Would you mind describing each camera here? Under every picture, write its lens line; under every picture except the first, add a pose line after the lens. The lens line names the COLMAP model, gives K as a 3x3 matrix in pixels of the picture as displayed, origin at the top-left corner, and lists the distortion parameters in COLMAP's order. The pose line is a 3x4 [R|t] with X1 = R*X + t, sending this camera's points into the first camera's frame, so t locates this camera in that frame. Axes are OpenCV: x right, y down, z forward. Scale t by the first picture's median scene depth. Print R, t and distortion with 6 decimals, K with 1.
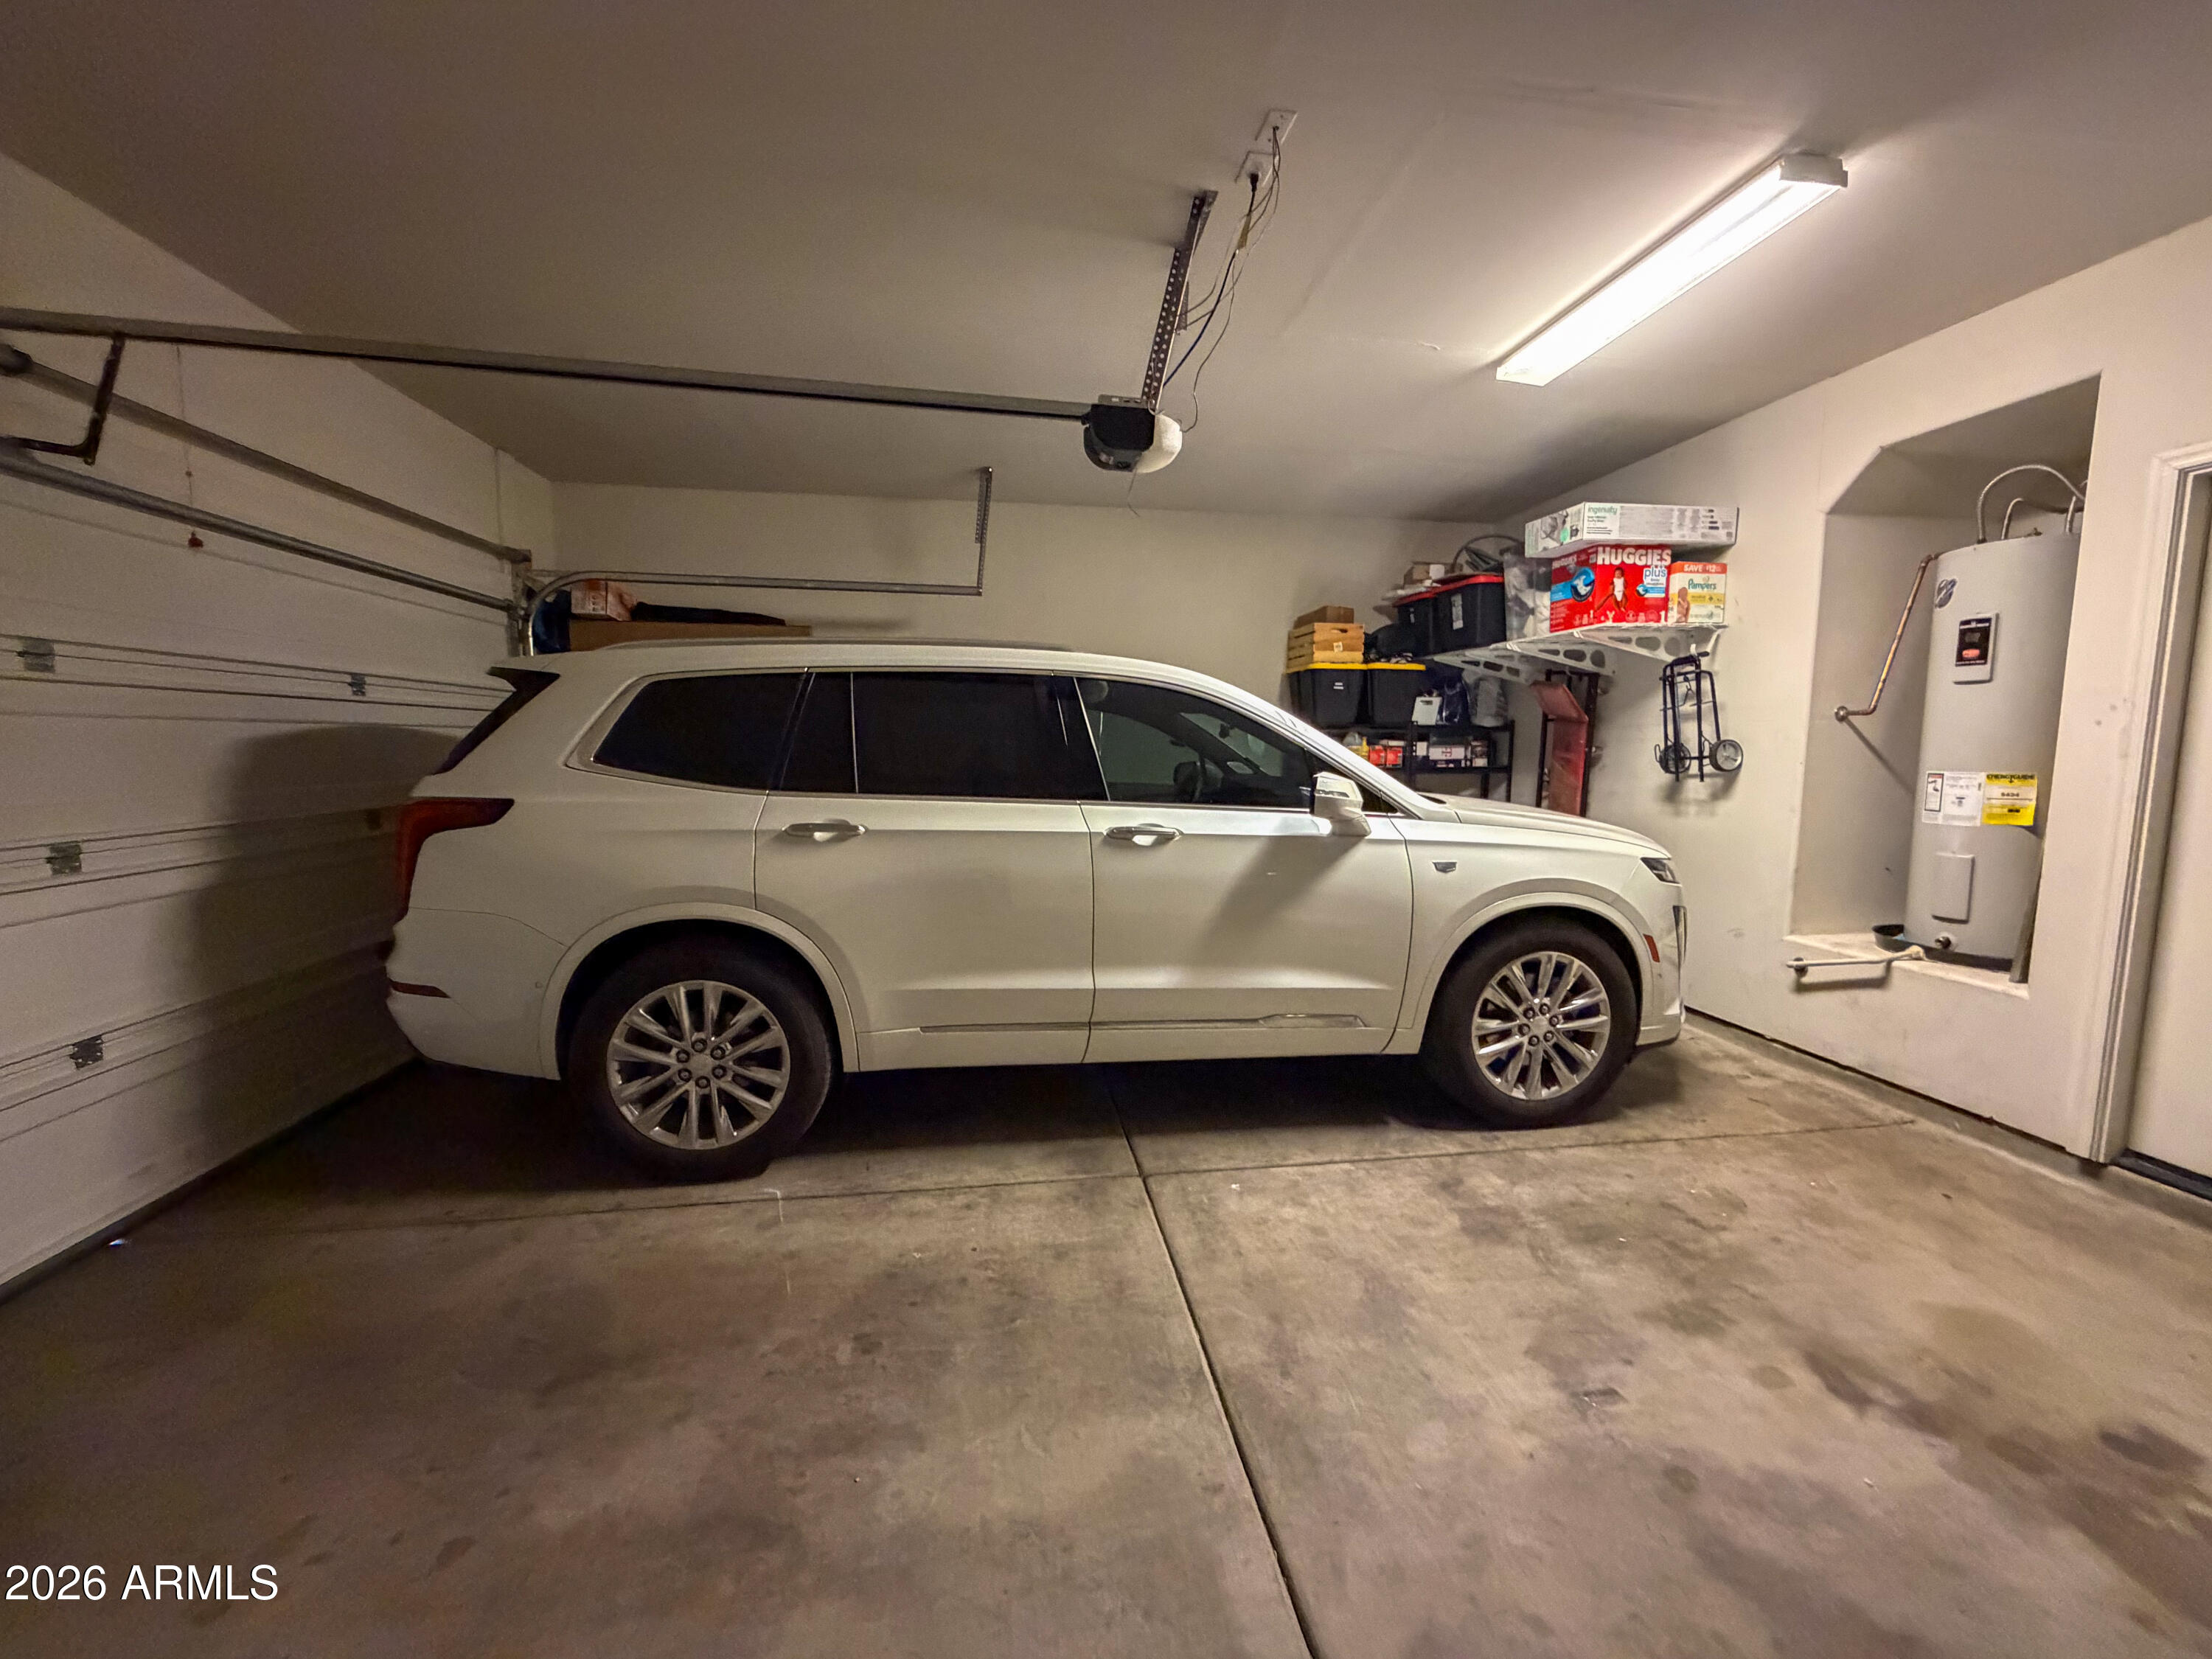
lens RADIAL K [[882.3, 0, 1102.9], [0, 882.3, 832.2], [0, 0, 1]] dist [0.001326, -0.000409]
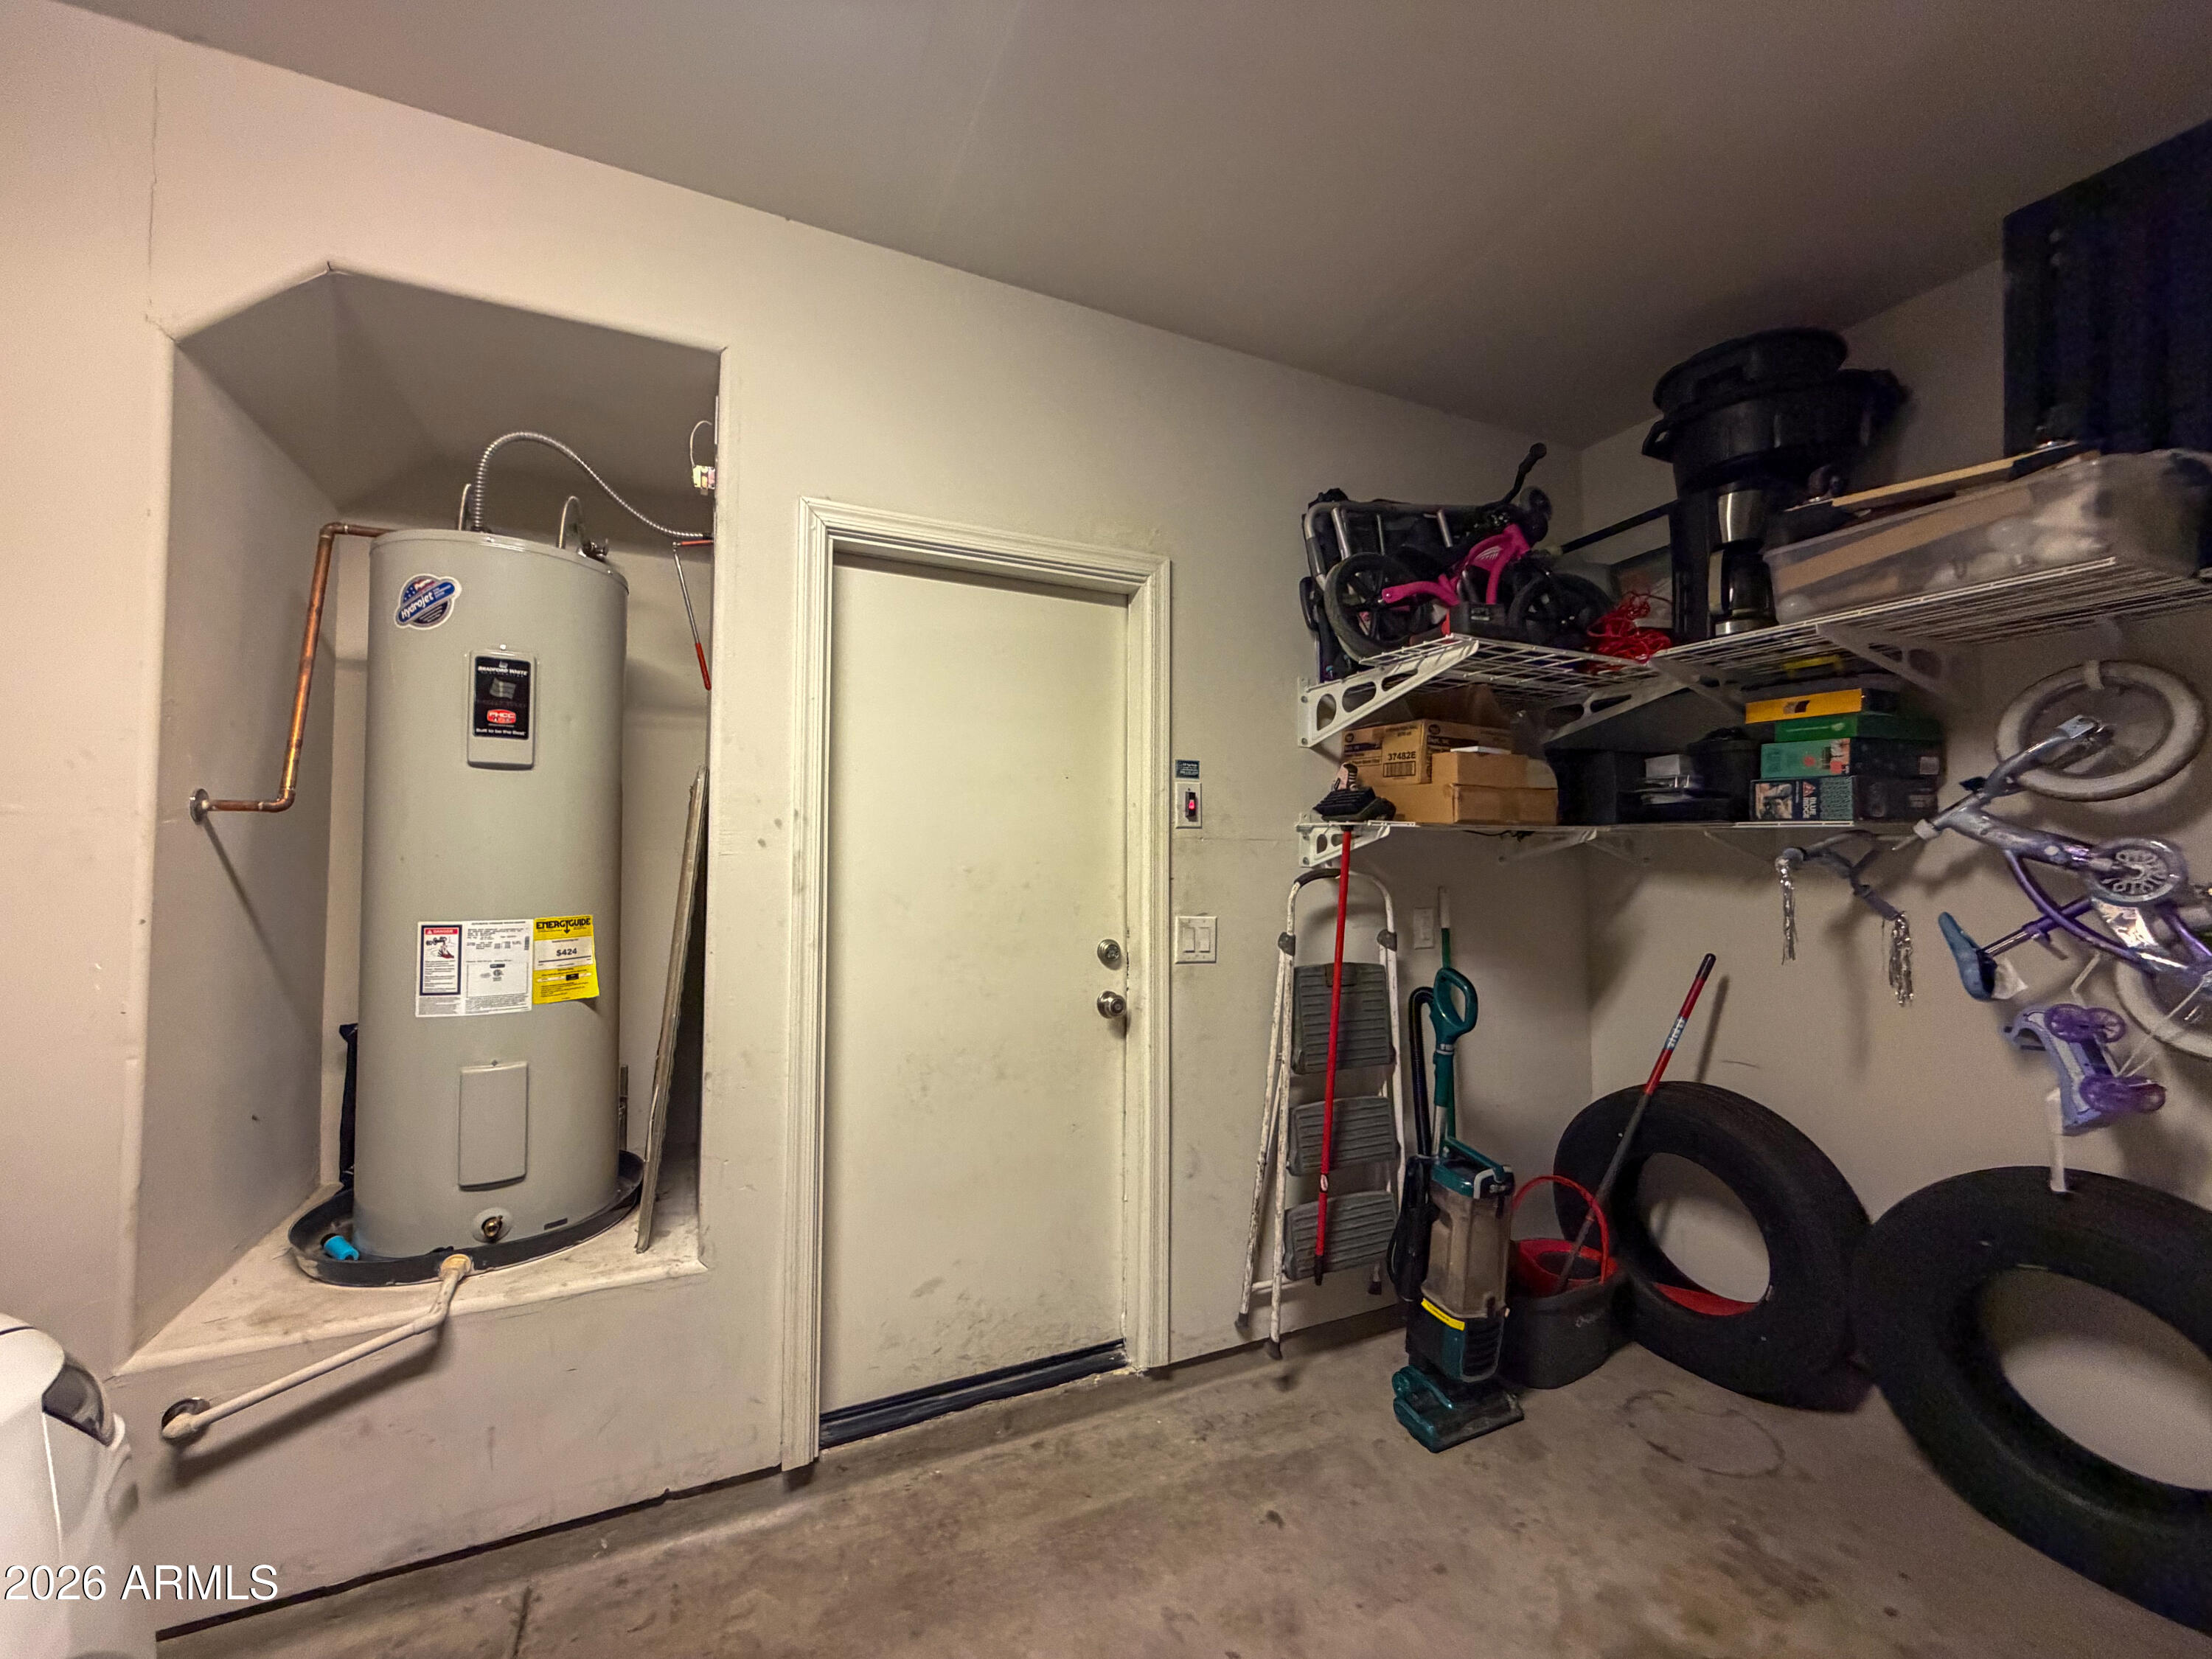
lens RADIAL K [[882.3, 0, 1104.6], [0, 882.3, 831.4], [0, 0, 1]] dist [0.001326, -0.000409]
pose [[-0.288892, 0.021599, 0.957118, 0.313978], [0.088623, 0.996056, 0.004272, -0.094886], [-0.953251, 0.086057, -0.289667, 0.796772]]
